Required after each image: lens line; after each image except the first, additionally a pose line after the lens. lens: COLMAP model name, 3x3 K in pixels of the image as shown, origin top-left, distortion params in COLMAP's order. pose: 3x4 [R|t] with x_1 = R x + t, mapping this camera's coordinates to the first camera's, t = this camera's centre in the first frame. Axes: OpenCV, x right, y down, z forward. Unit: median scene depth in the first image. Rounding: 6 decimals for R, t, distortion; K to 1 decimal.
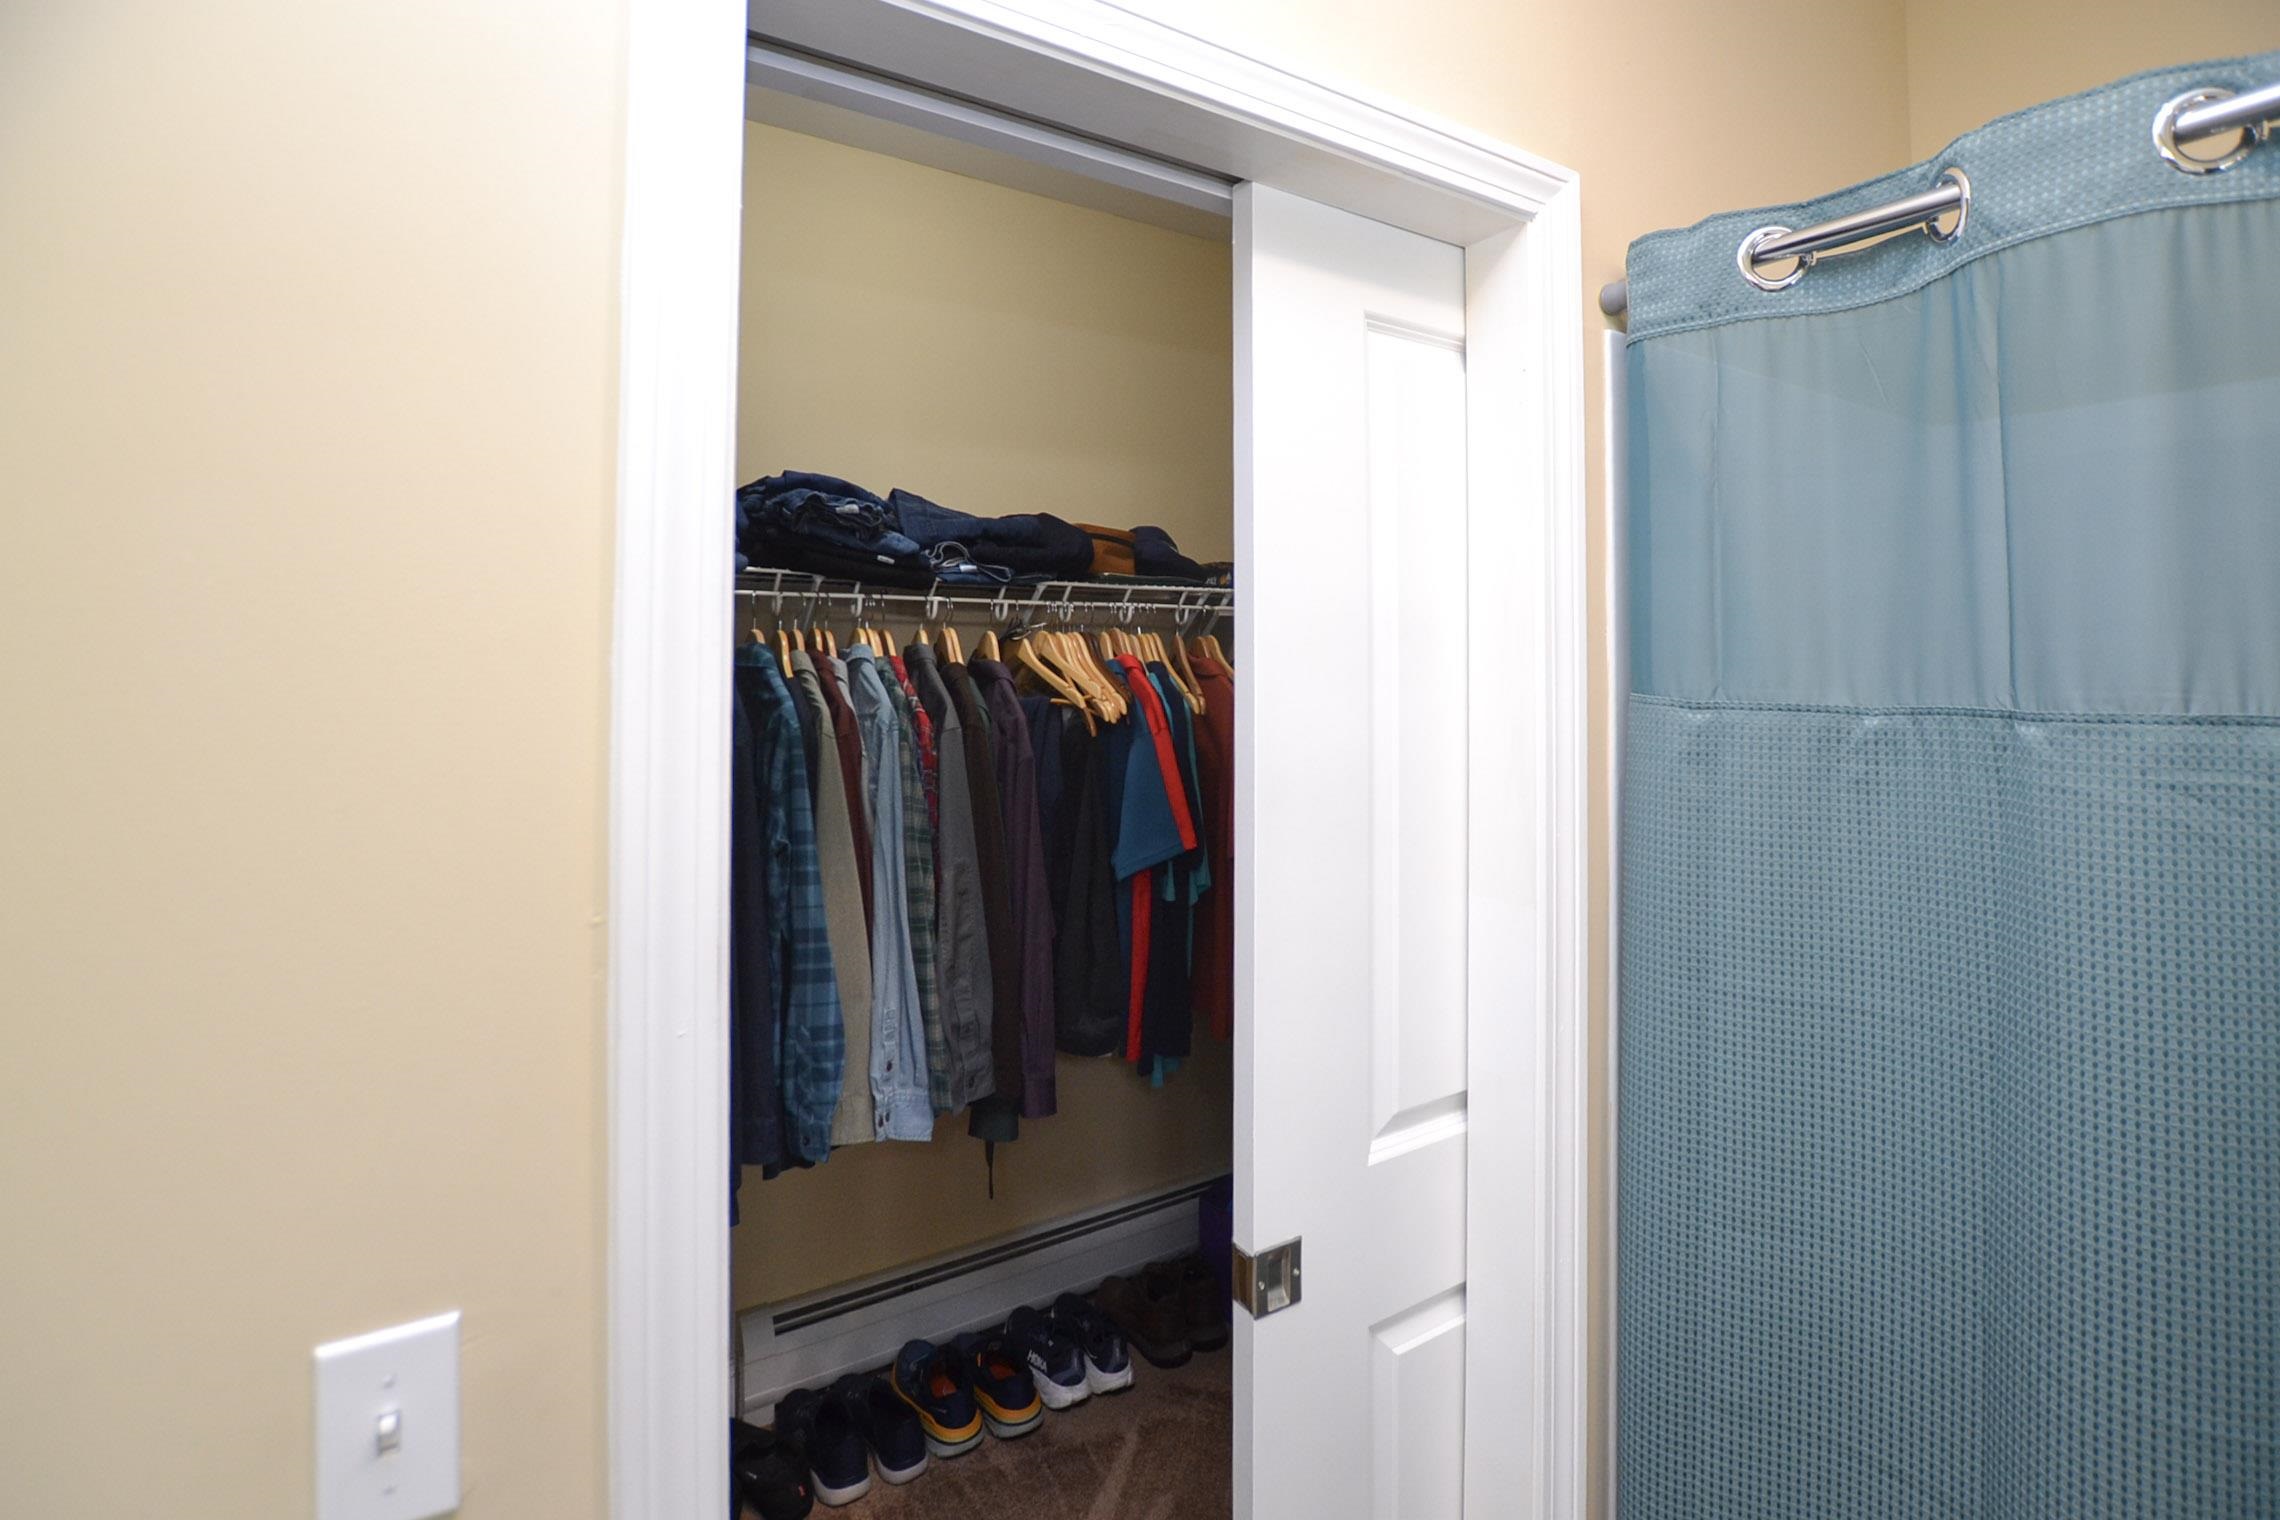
lens RADIAL K [[1063.1, 0, 1131.7], [0, 1063.1, 691.5], [0, 0, 1]] dist [-0.027866, 0.000146]
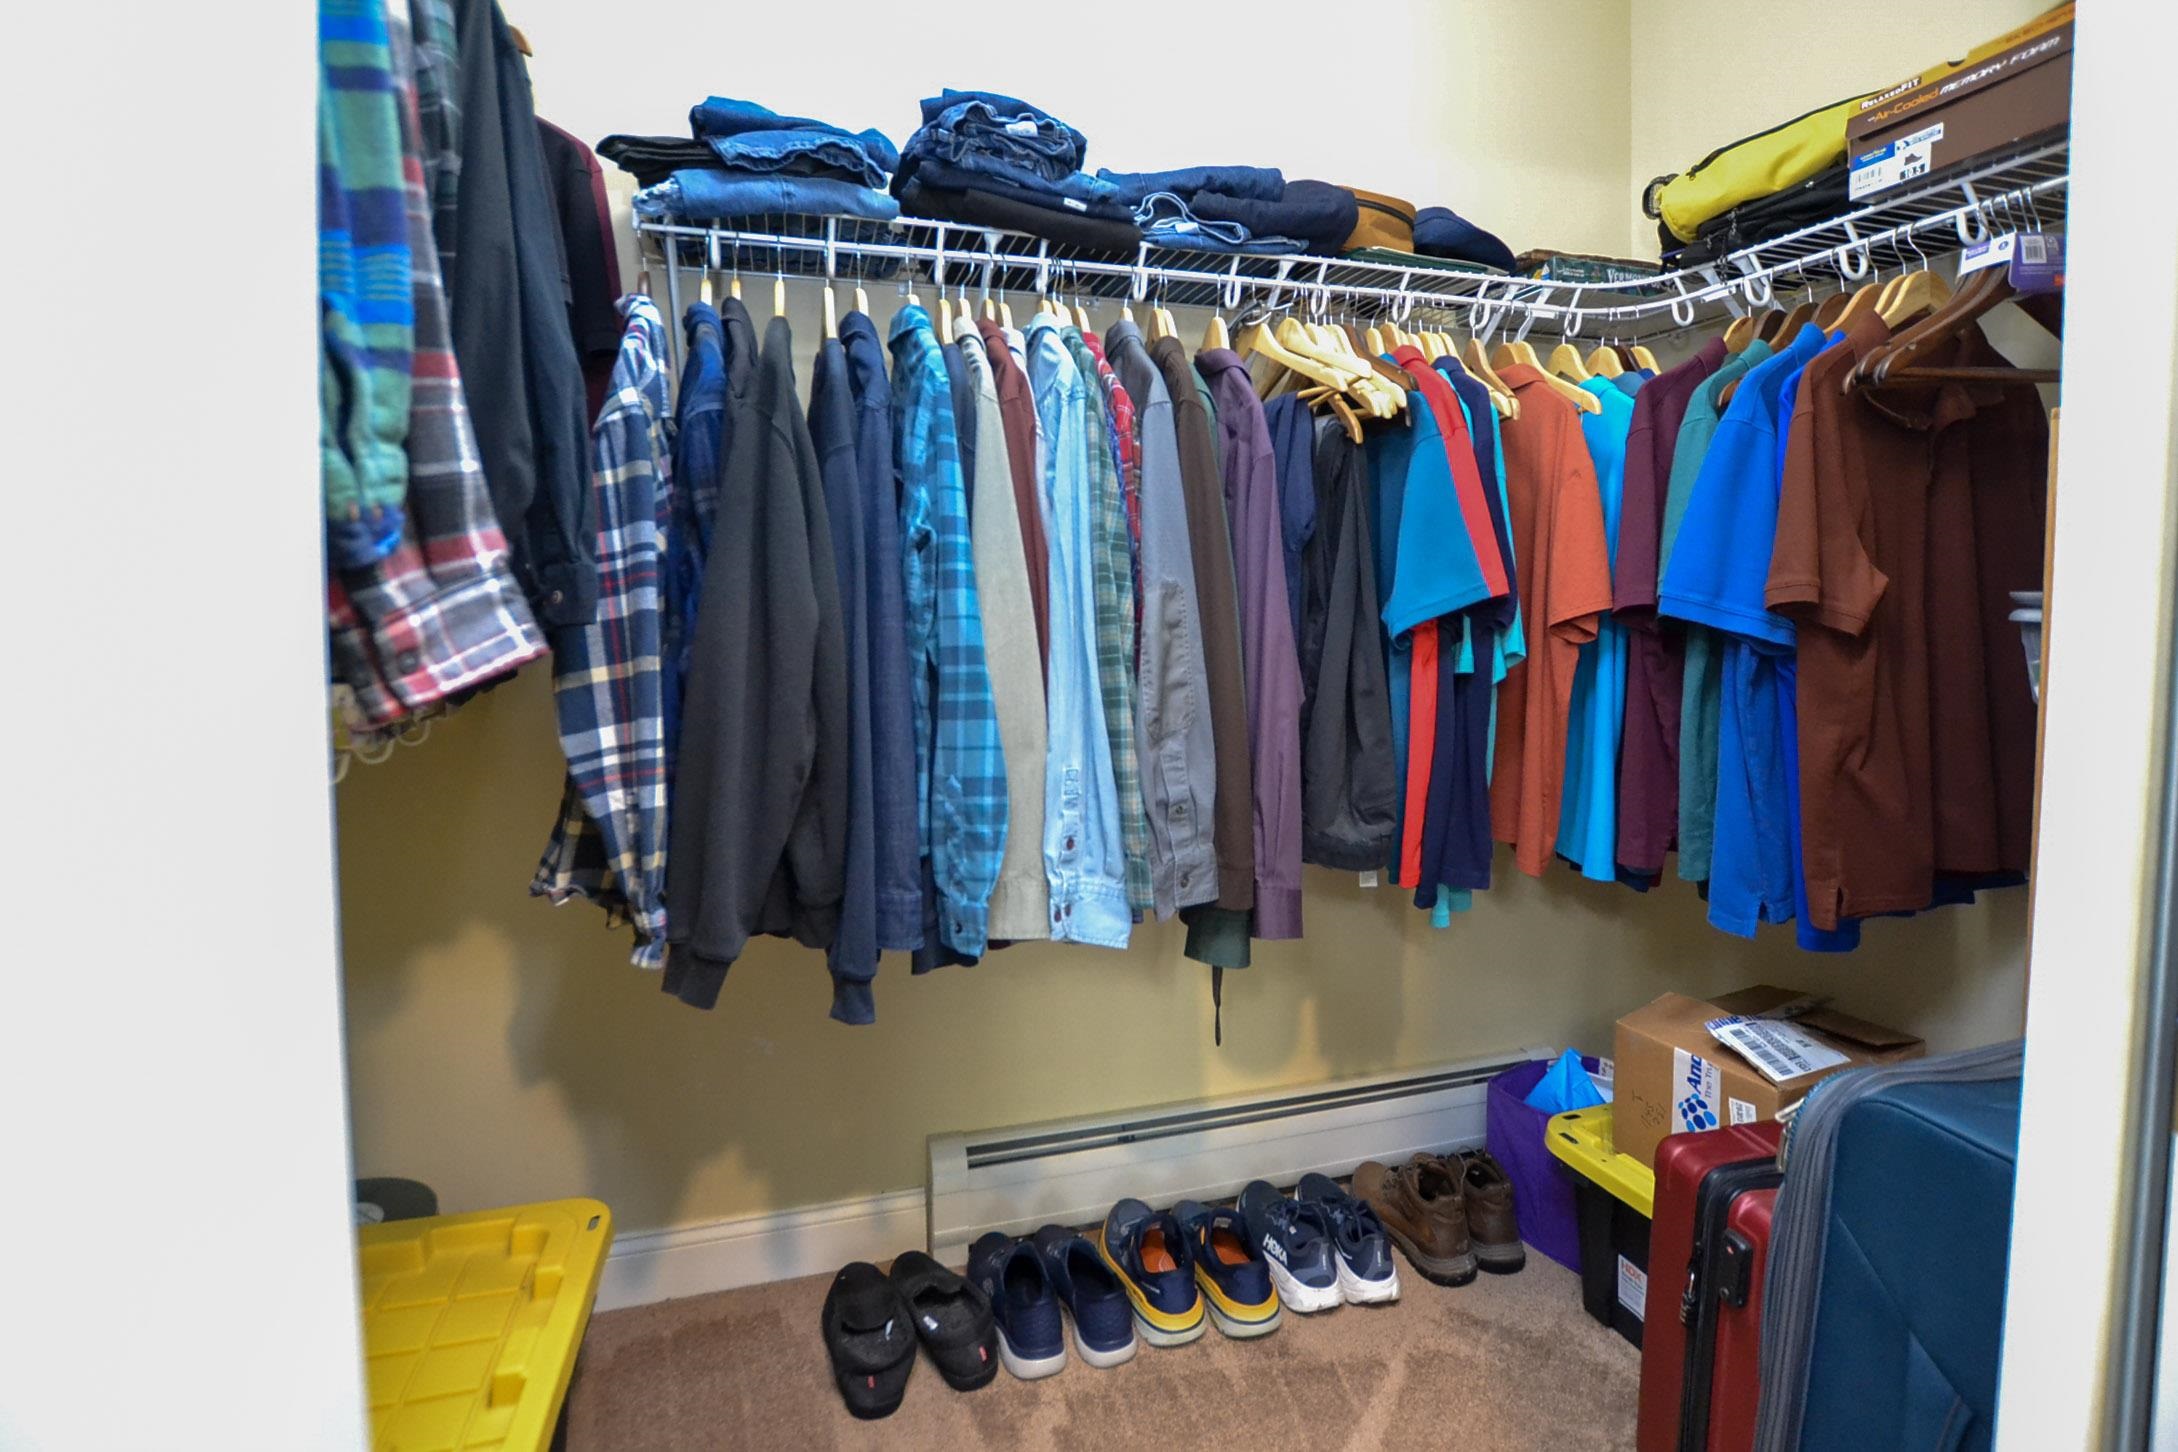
lens RADIAL K [[1017.3, 0, 1048.3], [0, 1017.3, 670.2], [0, 0, 1]] dist [-0.031385, 0.000262]
pose [[0.948226, 0.010228, -0.317430, -0.017403], [0.013523, 0.997274, 0.072531, 0.161812], [0.317307, -0.073069, 0.945504, 0.296047]]
